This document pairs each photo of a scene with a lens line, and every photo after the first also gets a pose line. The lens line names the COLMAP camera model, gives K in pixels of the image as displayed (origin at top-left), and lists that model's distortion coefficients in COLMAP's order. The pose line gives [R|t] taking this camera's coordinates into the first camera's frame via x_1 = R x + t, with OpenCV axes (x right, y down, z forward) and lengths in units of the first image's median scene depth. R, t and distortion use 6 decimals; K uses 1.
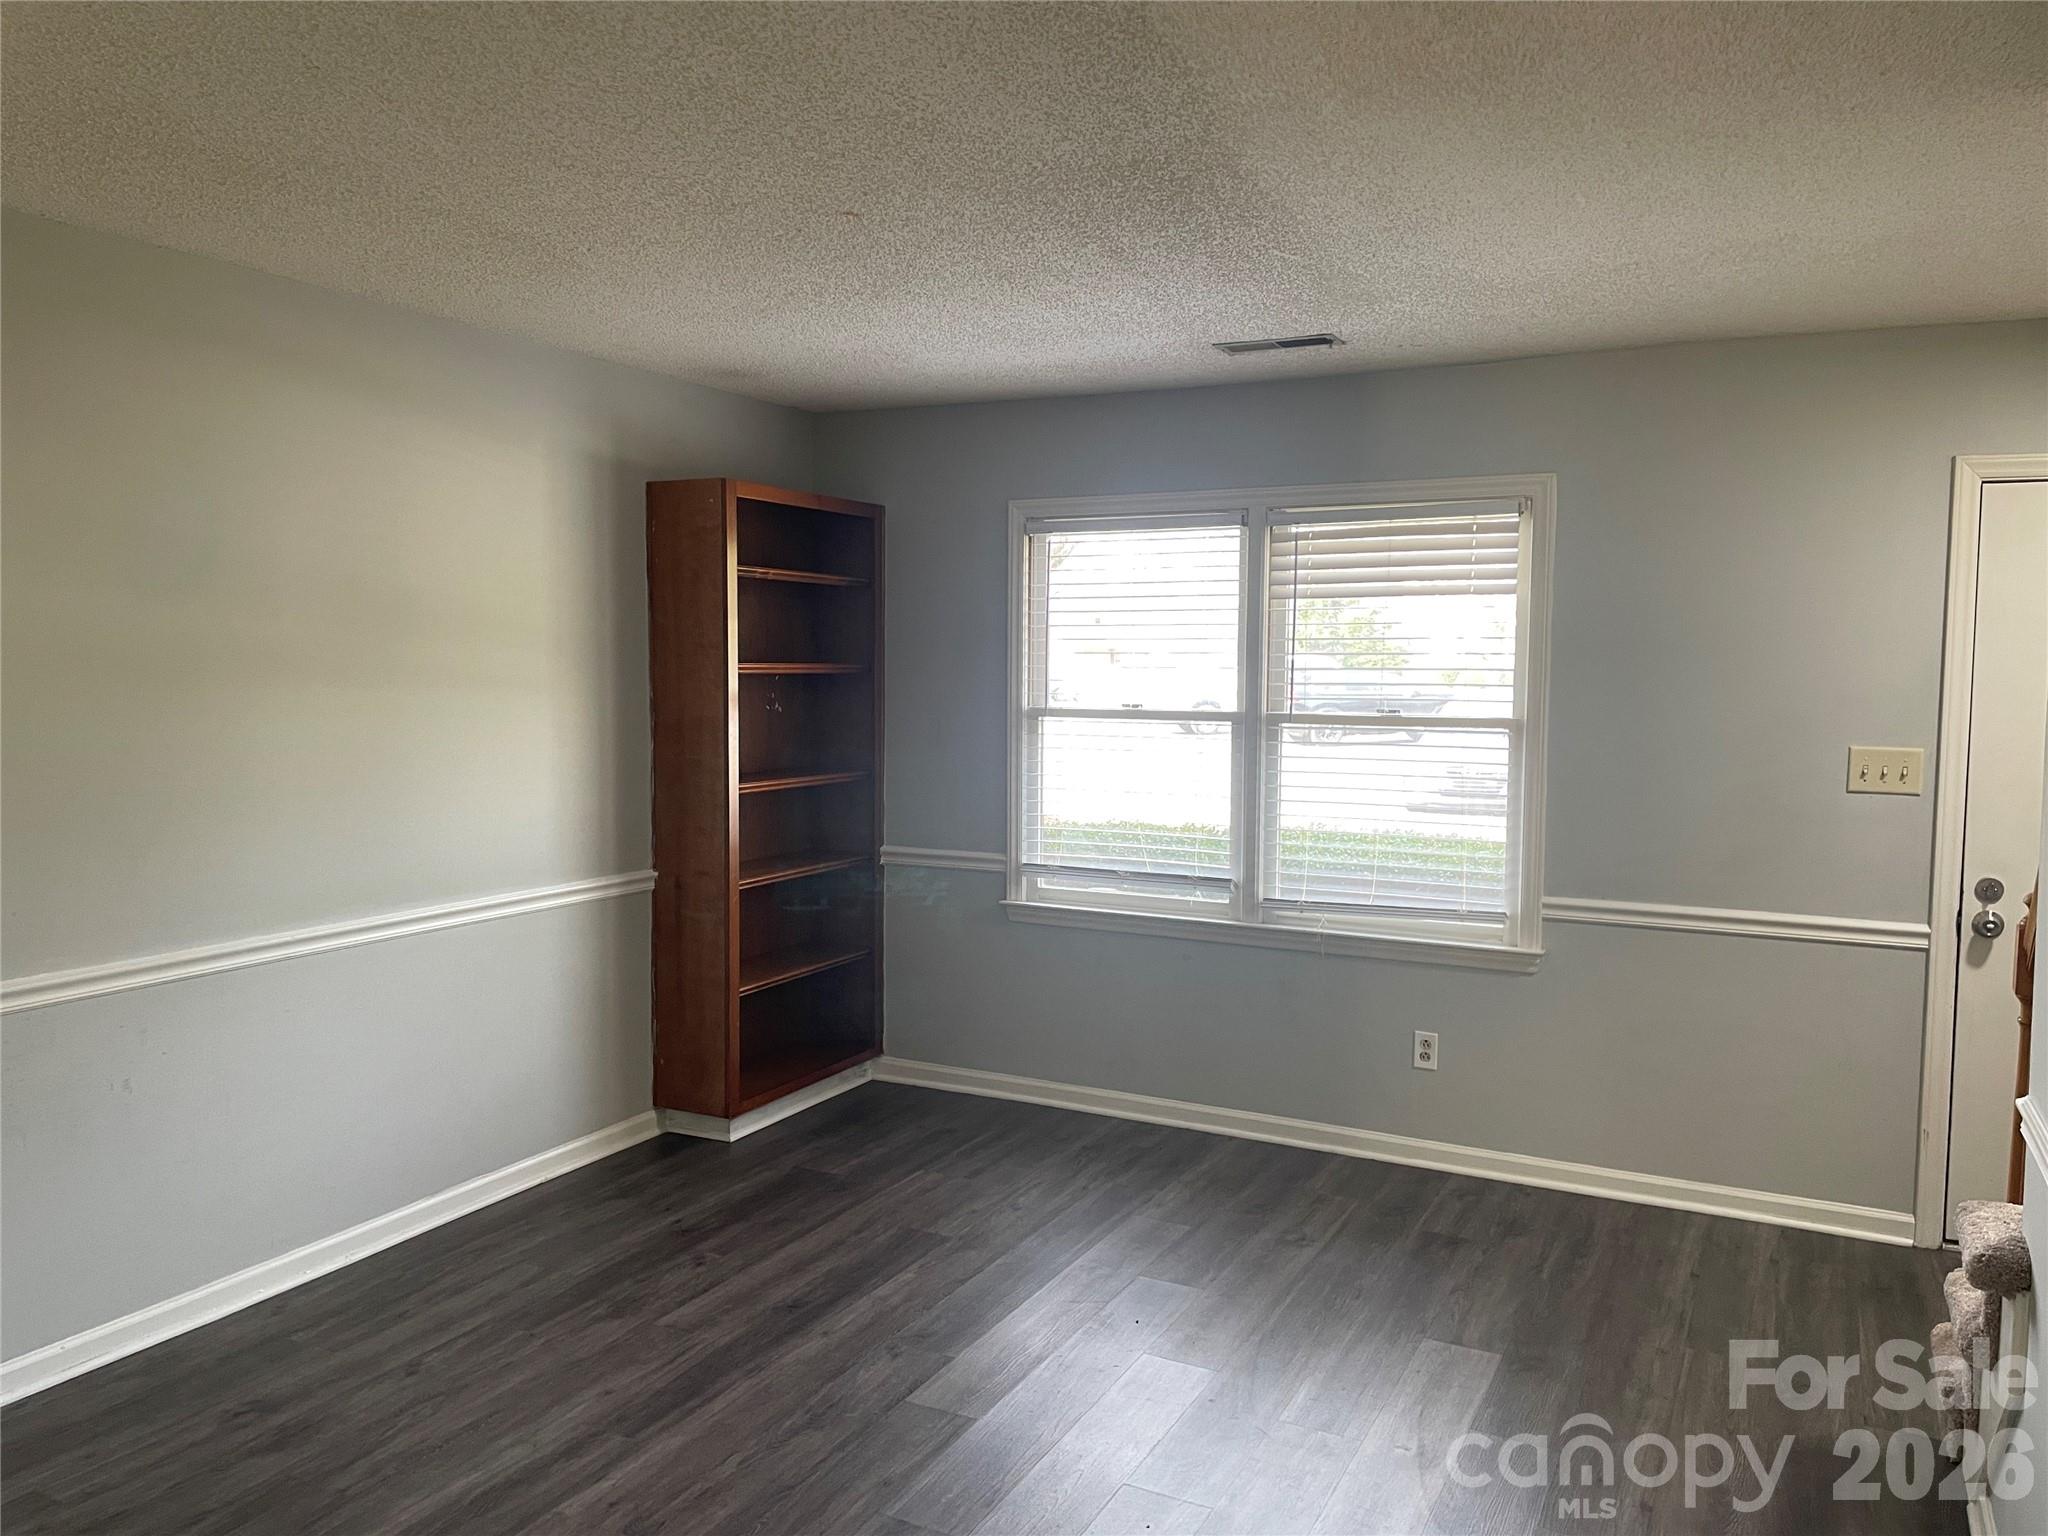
lens RADIAL K [[1541.9, 0, 1002.2], [0, 1541.9, 779.0], [0, 0, 1]] dist [0.098467, -0.115937]
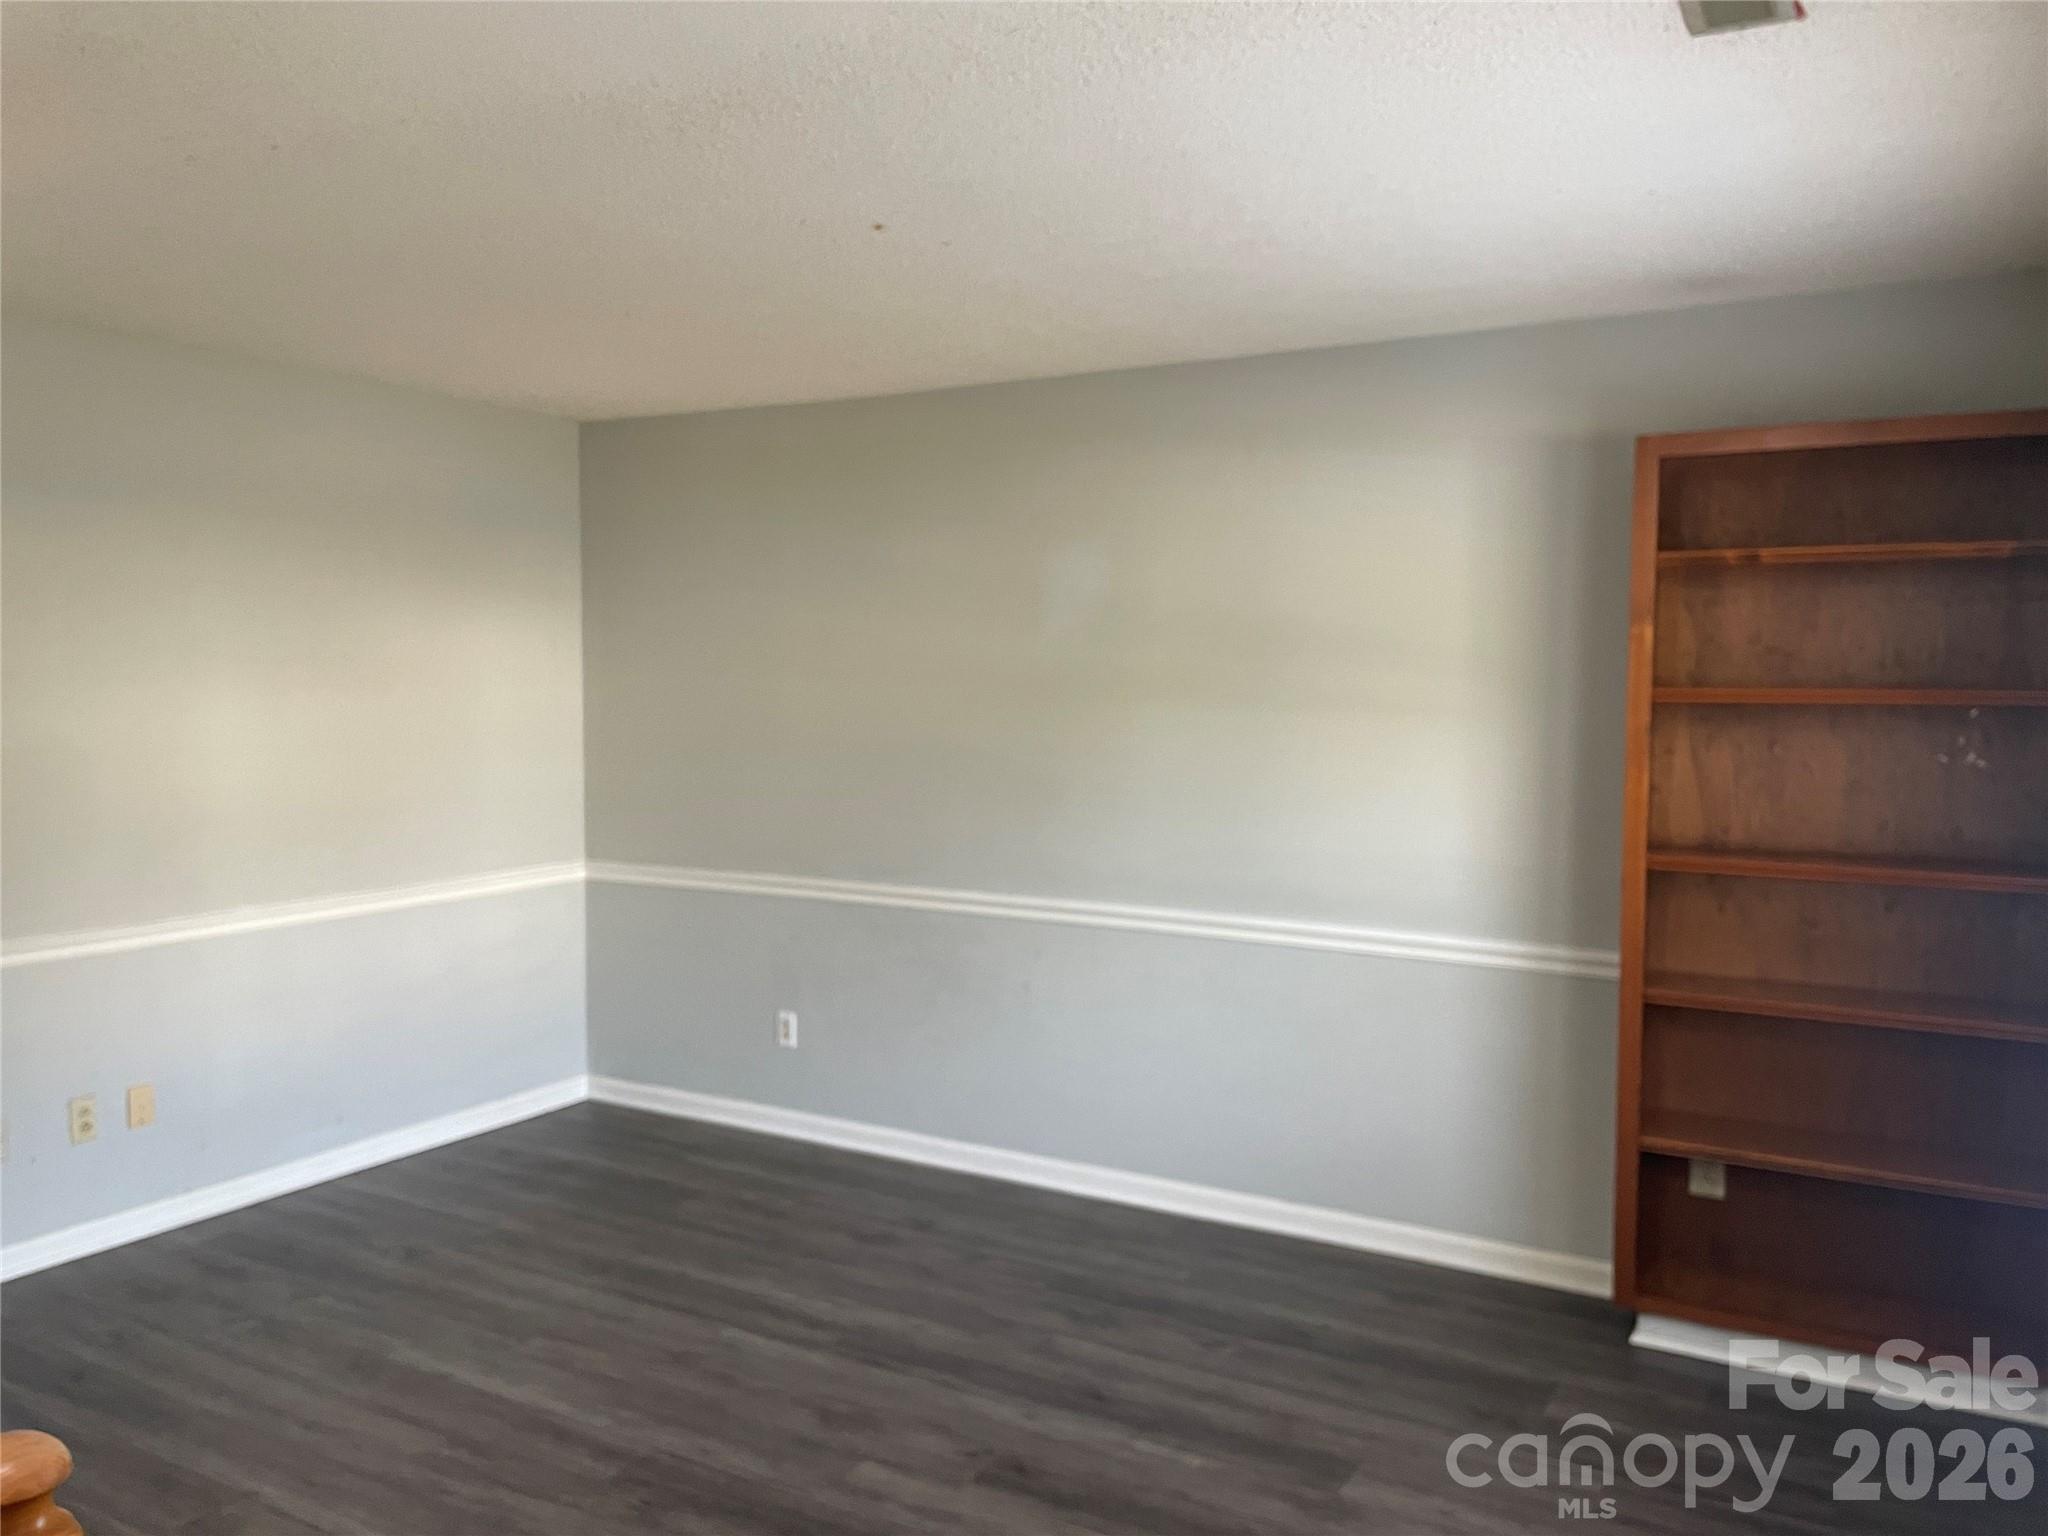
lens RADIAL K [[1579.6, 0, 1024.0], [0, 1579.6, 768.0], [0, 0, 1]] dist [0.088703, -0.129380]
pose [[-0.049715, 0.050976, -0.997462, 0.756849], [-0.082127, 0.995106, 0.054948, -0.069283], [0.995381, 0.084650, -0.045285, 0.951255]]
